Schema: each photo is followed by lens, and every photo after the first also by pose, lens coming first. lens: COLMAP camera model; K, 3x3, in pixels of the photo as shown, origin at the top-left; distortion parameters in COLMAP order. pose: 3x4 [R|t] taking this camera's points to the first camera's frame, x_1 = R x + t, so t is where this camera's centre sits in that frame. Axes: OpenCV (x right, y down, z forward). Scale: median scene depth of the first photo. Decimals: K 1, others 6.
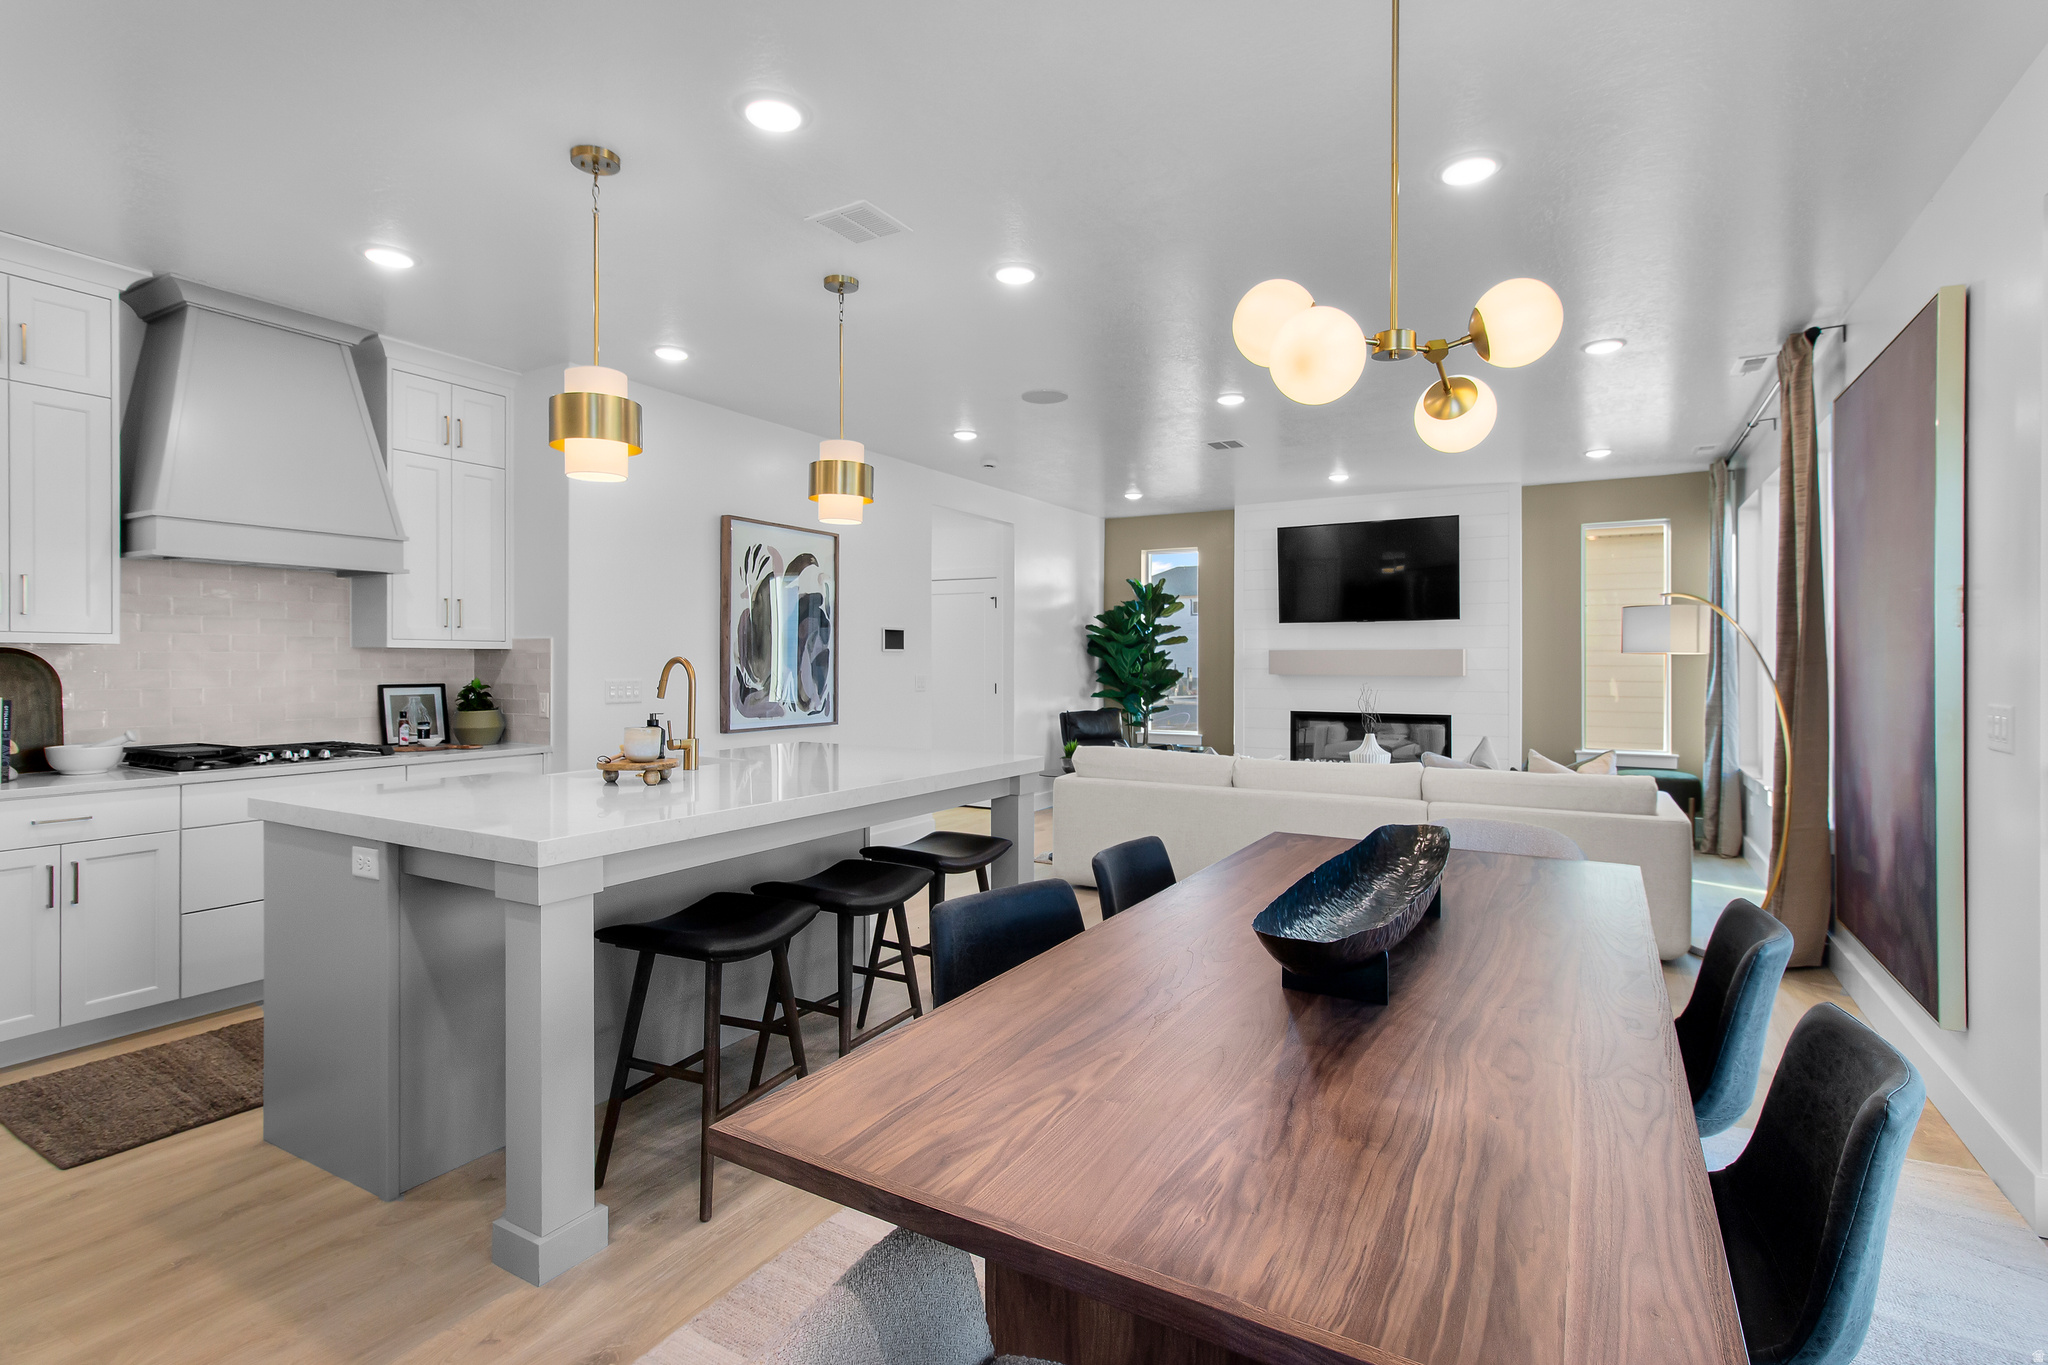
lens RADIAL K [[964.5, 0, 1022.8], [0, 964.5, 672.0], [0, 0, 1]] dist [-0.018028, -0.000419]
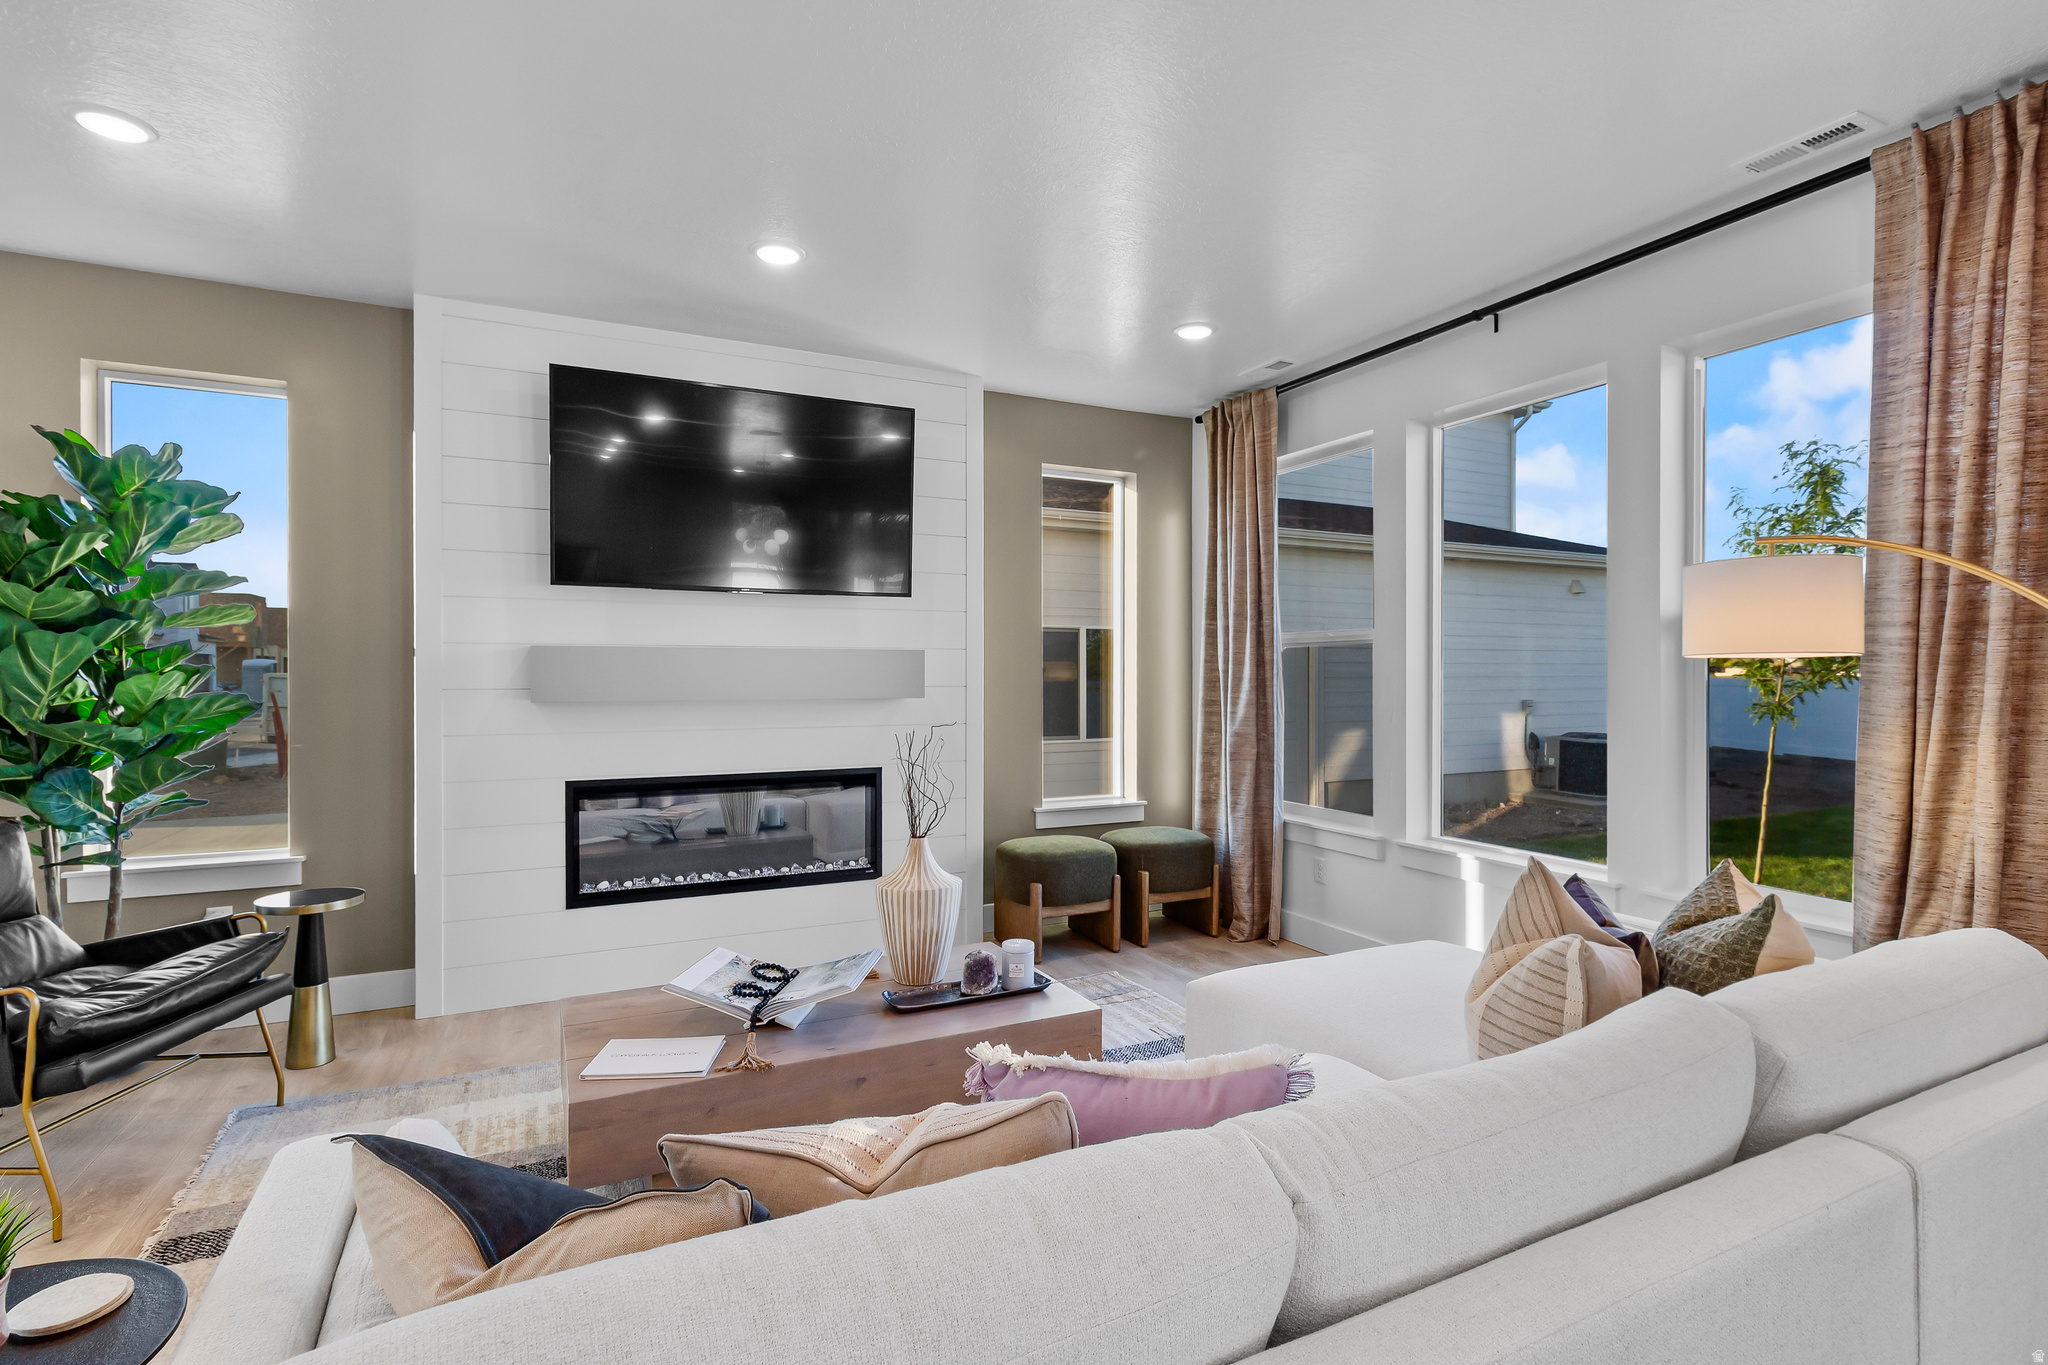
lens RADIAL K [[964.5, 0, 1026.1], [0, 964.5, 671.6], [0, 0, 1]] dist [-0.018028, -0.000419]
pose [[0.527377, -0.007891, 0.849595, 0.010828], [-0.006716, 0.999887, 0.013455, -0.018340], [-0.849605, -0.012802, 0.527264, 0.575445]]
